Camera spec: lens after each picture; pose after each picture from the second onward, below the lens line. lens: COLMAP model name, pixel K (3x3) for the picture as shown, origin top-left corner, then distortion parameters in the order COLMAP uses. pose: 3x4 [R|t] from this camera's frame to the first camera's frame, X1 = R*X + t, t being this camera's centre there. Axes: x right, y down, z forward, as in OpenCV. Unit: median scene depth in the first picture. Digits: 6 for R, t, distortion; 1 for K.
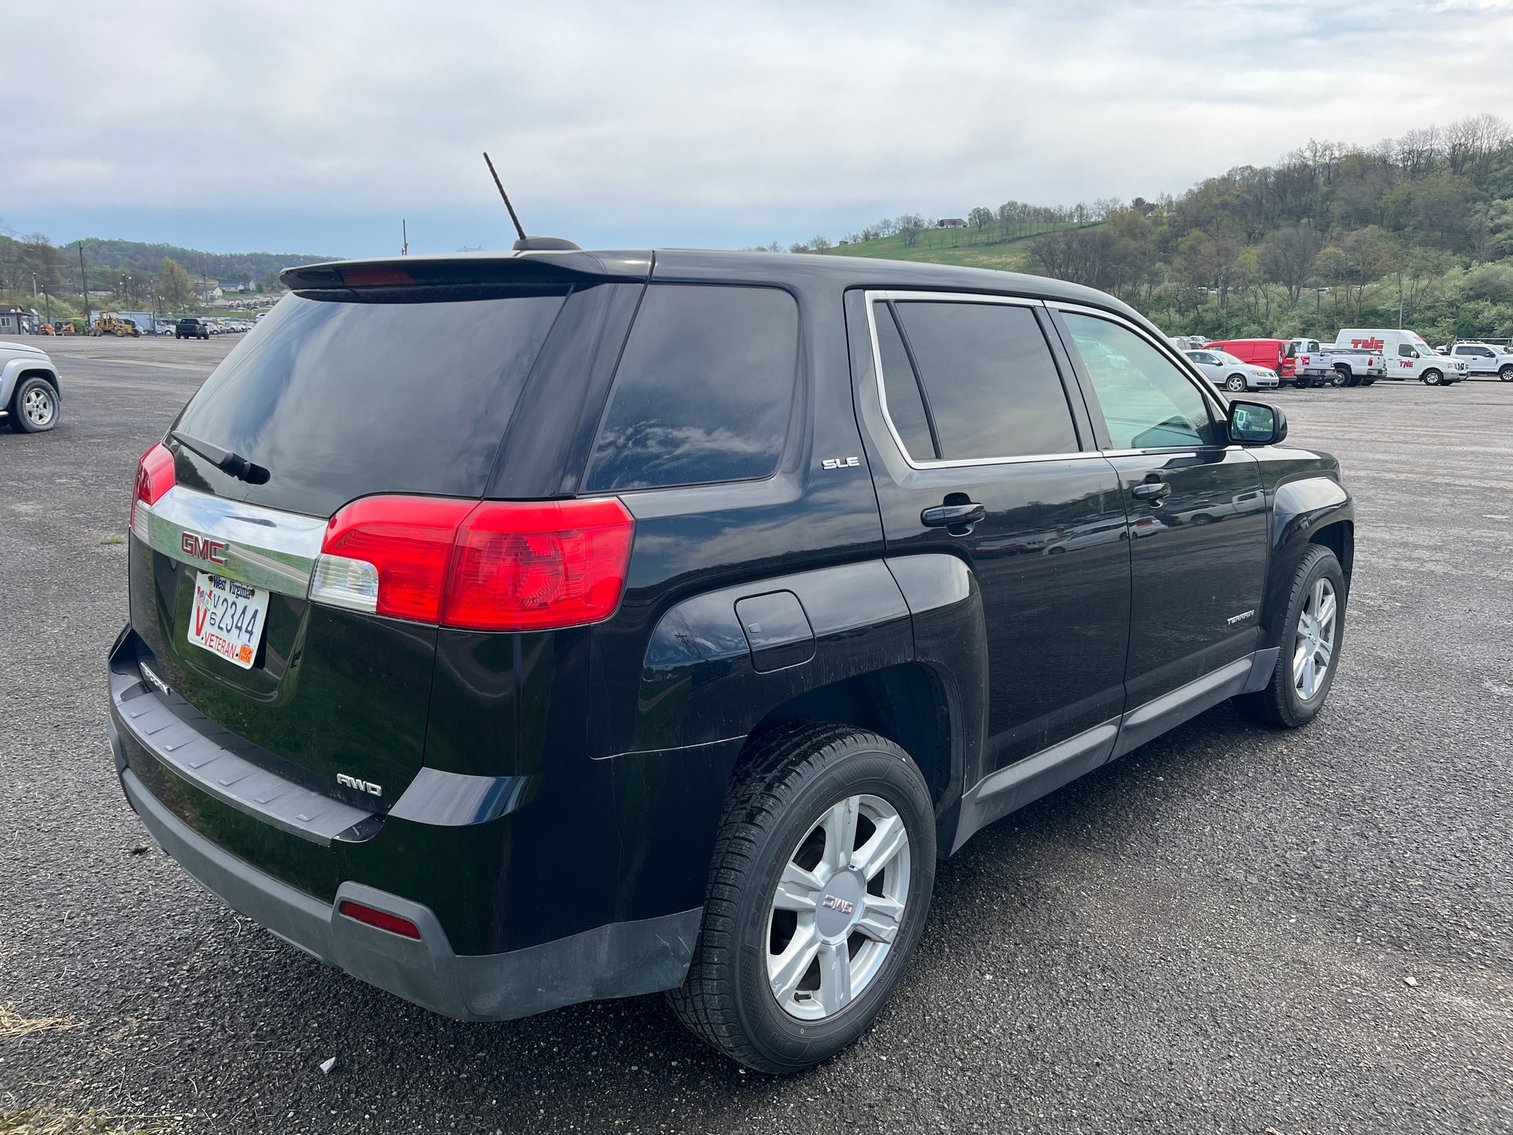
lens RADIAL K [[1178.5, 0, 750.1], [0, 1178.5, 578.3], [0, 0, 1]] dist [0.054735, -0.088701]
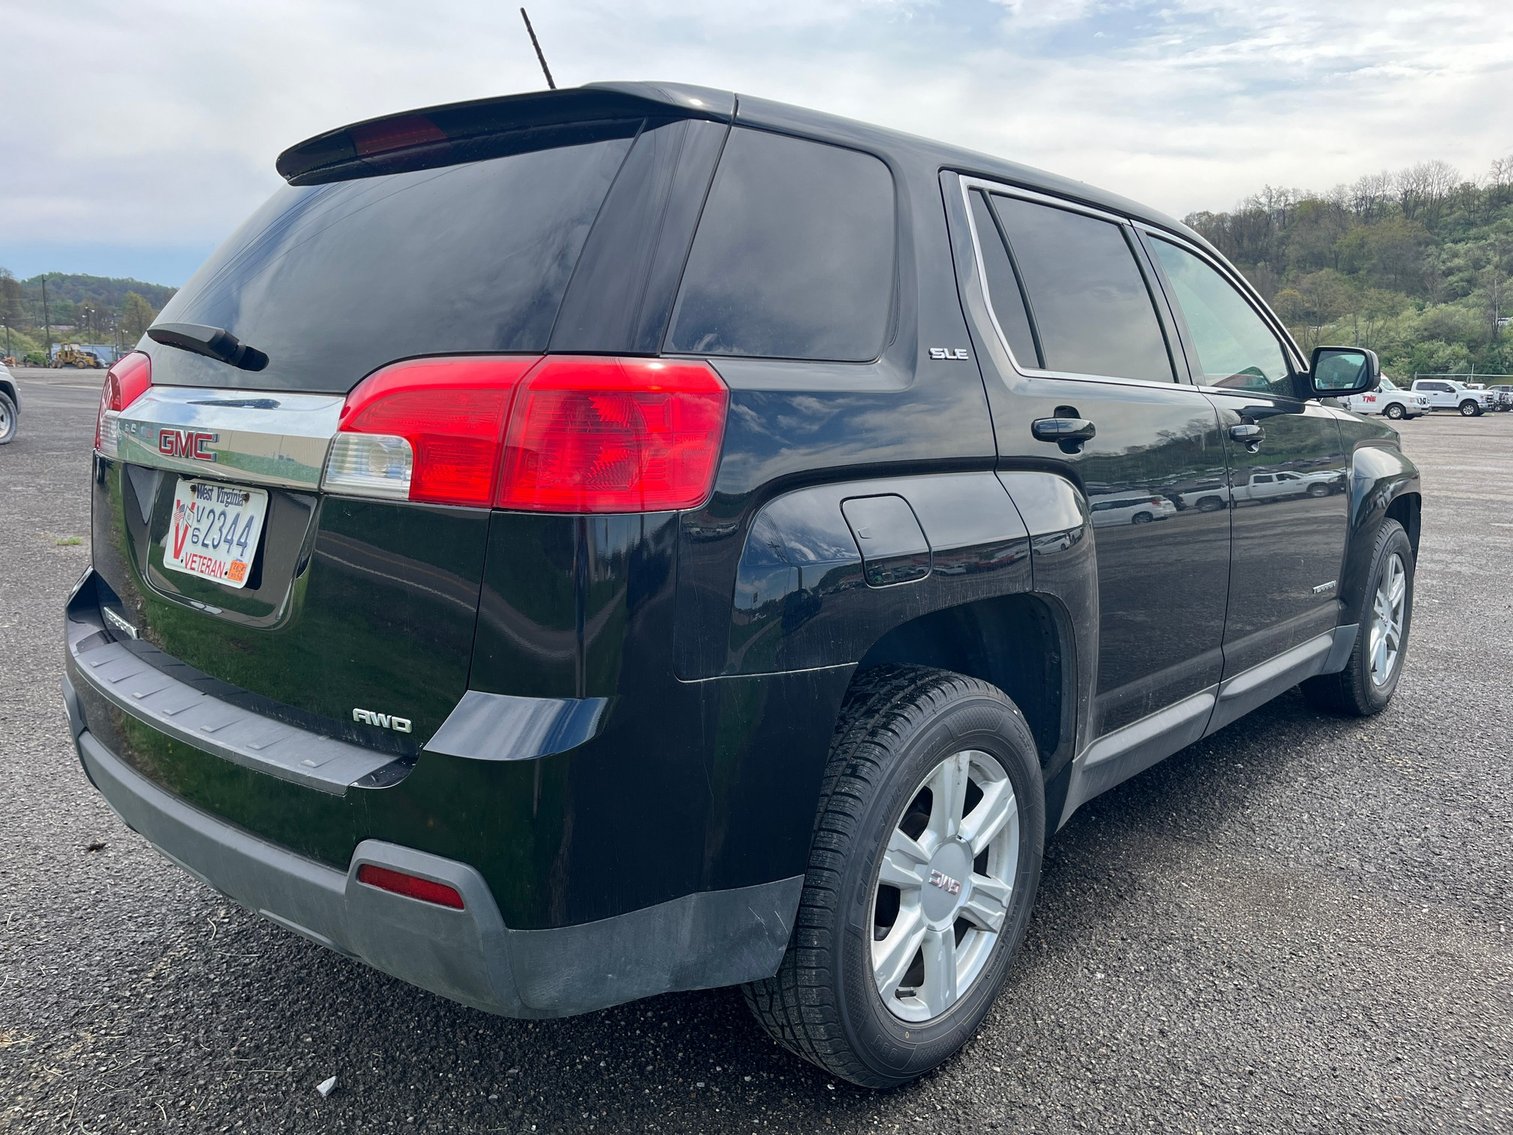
lens RADIAL K [[1178.5, 0, 755.1], [0, 1178.5, 566.0], [0, 0, 1]] dist [0.054735, -0.088701]
pose [[0.999506, -0.000750, 0.031408, -0.077705], [0.002089, 0.999089, -0.042622, 0.078840], [-0.031347, 0.042666, 0.998597, 0.142277]]
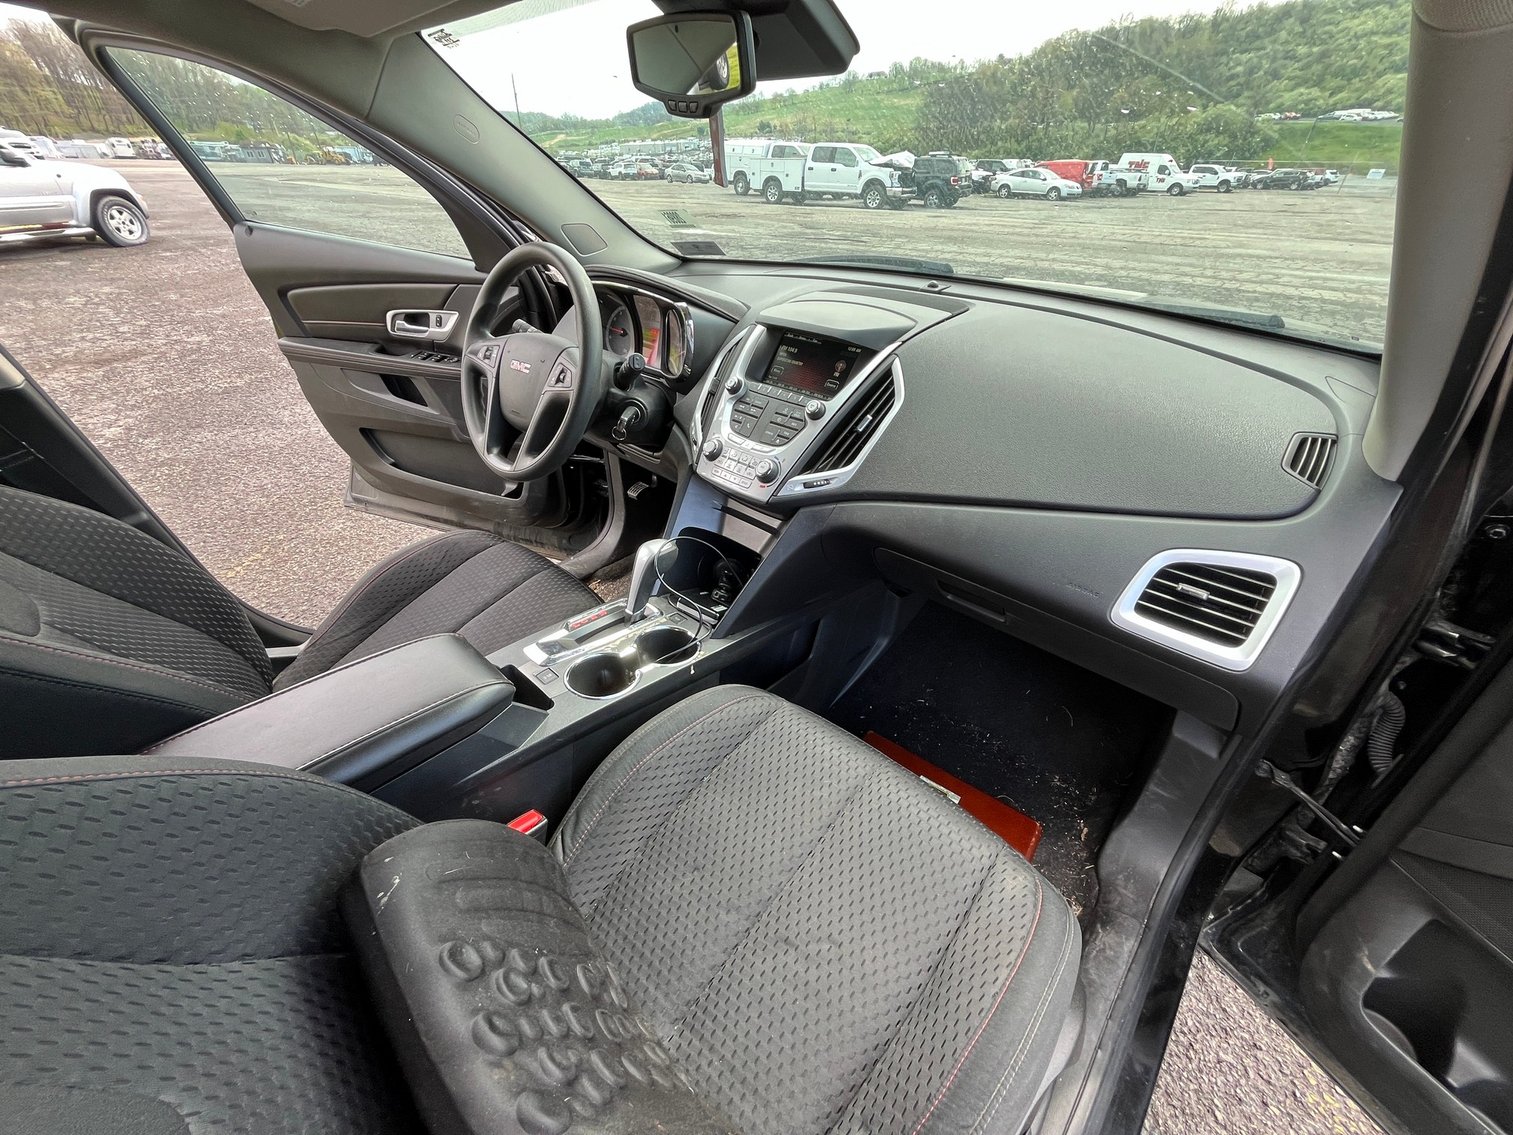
lens RADIAL K [[612.4, 0, 763.6], [0, 612.4, 573.0], [0, 0, 1]] dist [-0.004964, 0.000399]
pose [[0.999885, -0.011957, 0.009378, 0.367139], [0.007495, 0.924906, 0.380123, -0.214528], [-0.013219, -0.380008, 0.924889, 1.300502]]
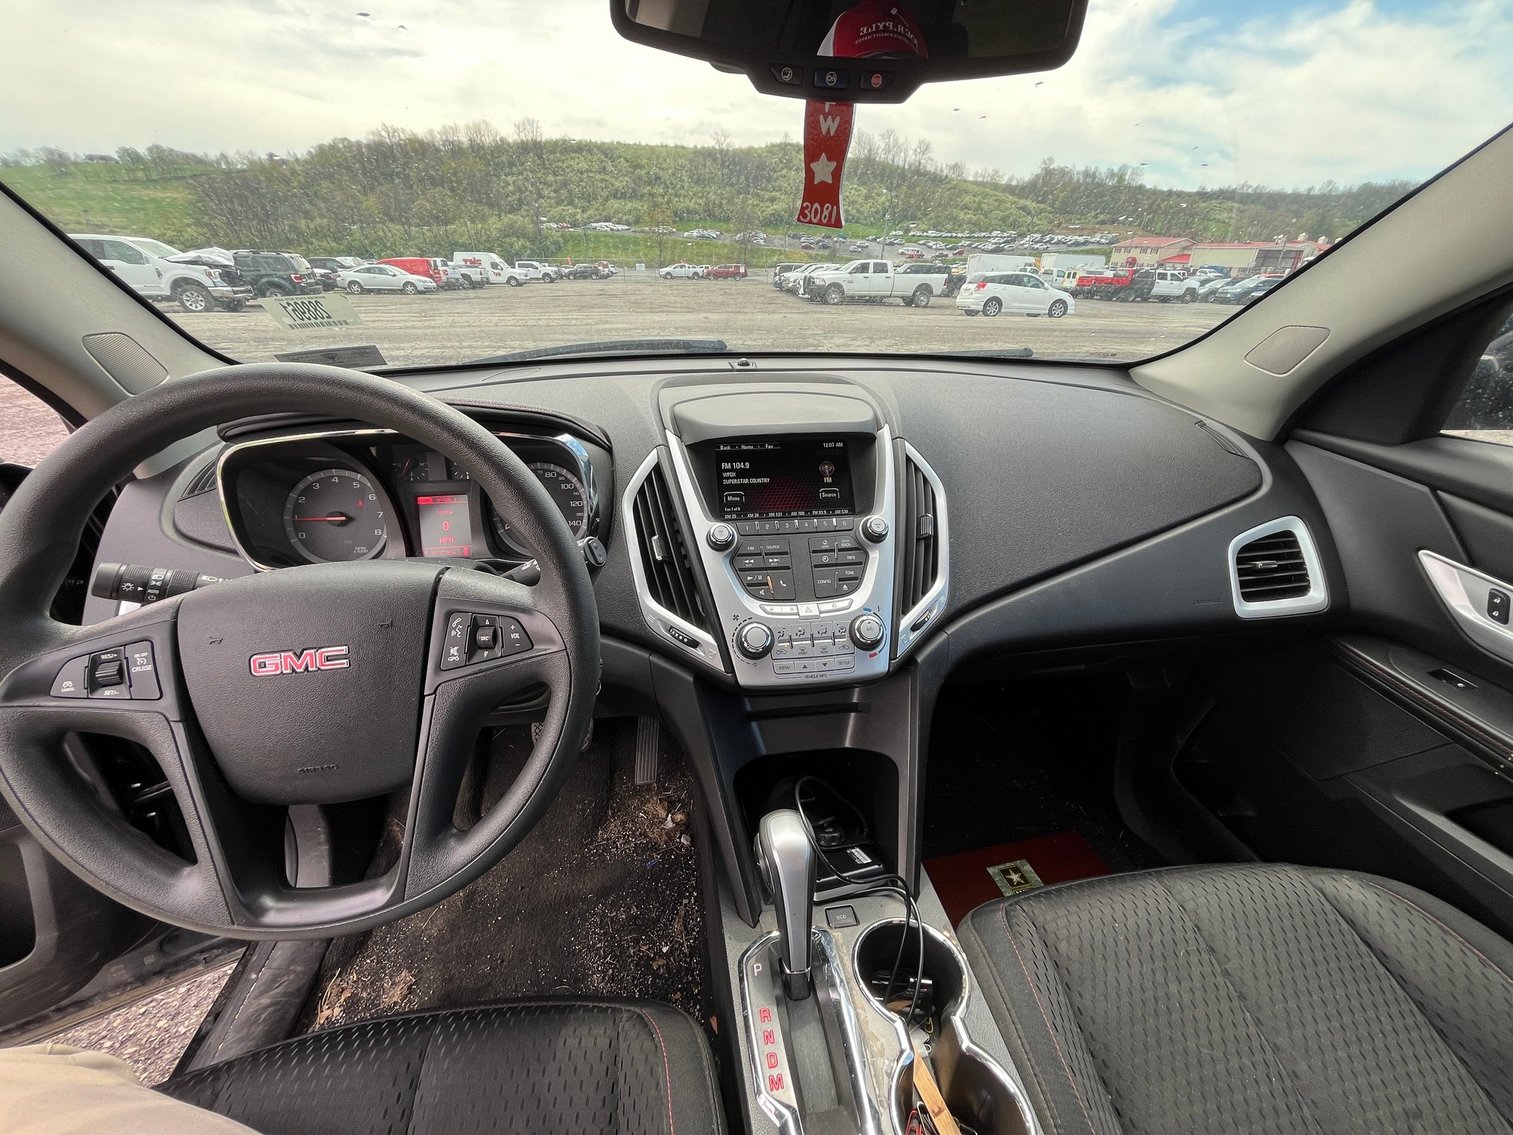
lens RADIAL K [[612.4, 0, 759.1], [0, 612.4, 570.3], [0, 0, 1]] dist [-0.004964, 0.000399]
pose [[0.623776, -0.355832, 0.695907, 0.208894], [0.157978, 0.929381, 0.333608, -0.240852], [-0.765471, -0.098159, 0.635939, 1.503568]]
